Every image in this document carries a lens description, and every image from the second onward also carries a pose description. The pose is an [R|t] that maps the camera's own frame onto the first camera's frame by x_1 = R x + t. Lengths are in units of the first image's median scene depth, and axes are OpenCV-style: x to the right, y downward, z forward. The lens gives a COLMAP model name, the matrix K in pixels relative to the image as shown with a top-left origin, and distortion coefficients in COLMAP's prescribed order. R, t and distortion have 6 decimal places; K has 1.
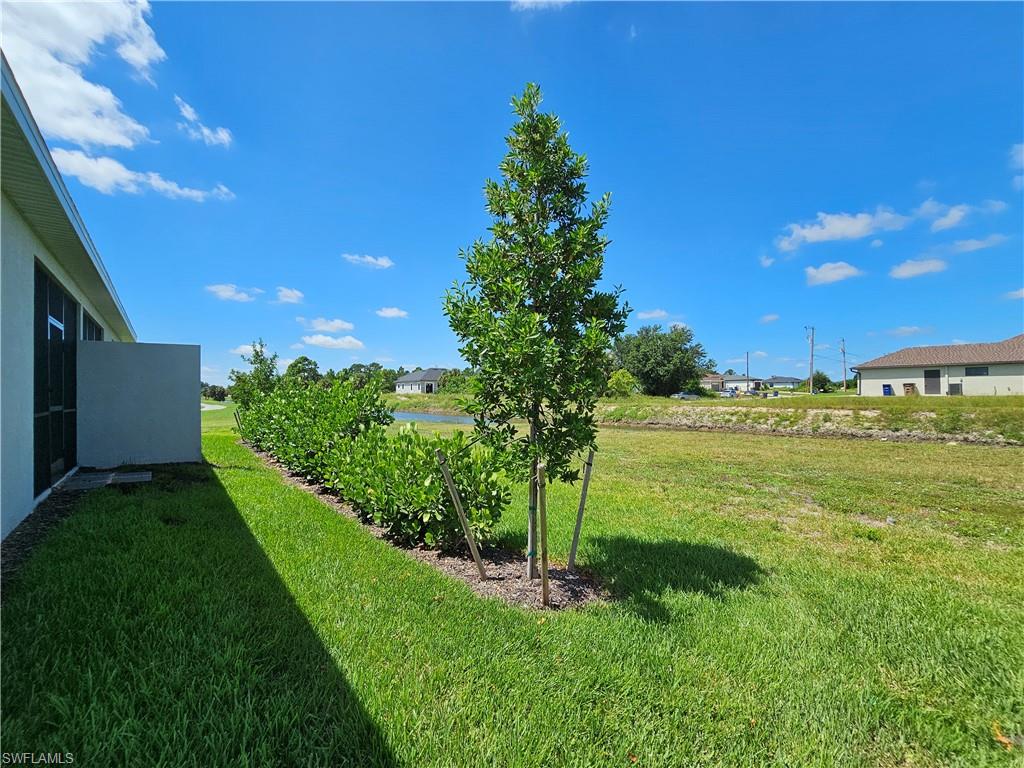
lens RADIAL K [[420.0, 0, 511.5], [0, 420.0, 388.0], [0, 0, 1]] dist [-0.002185, -0.000286]
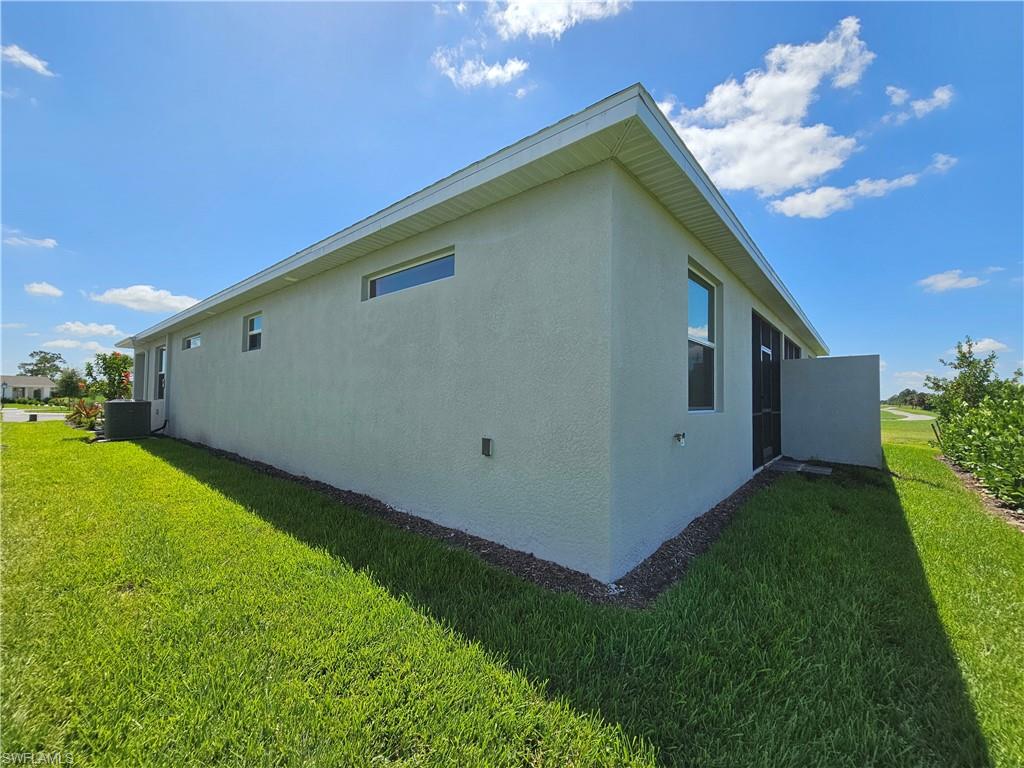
lens RADIAL K [[420.0, 0, 511.5], [0, 420.0, 388.0], [0, 0, 1]] dist [-0.002185, -0.000286]
pose [[0.175552, -0.014381, -0.984365, 0.110244], [-0.004093, 0.999874, -0.015337, -0.000866], [0.984462, 0.006721, 0.175471, -0.066637]]
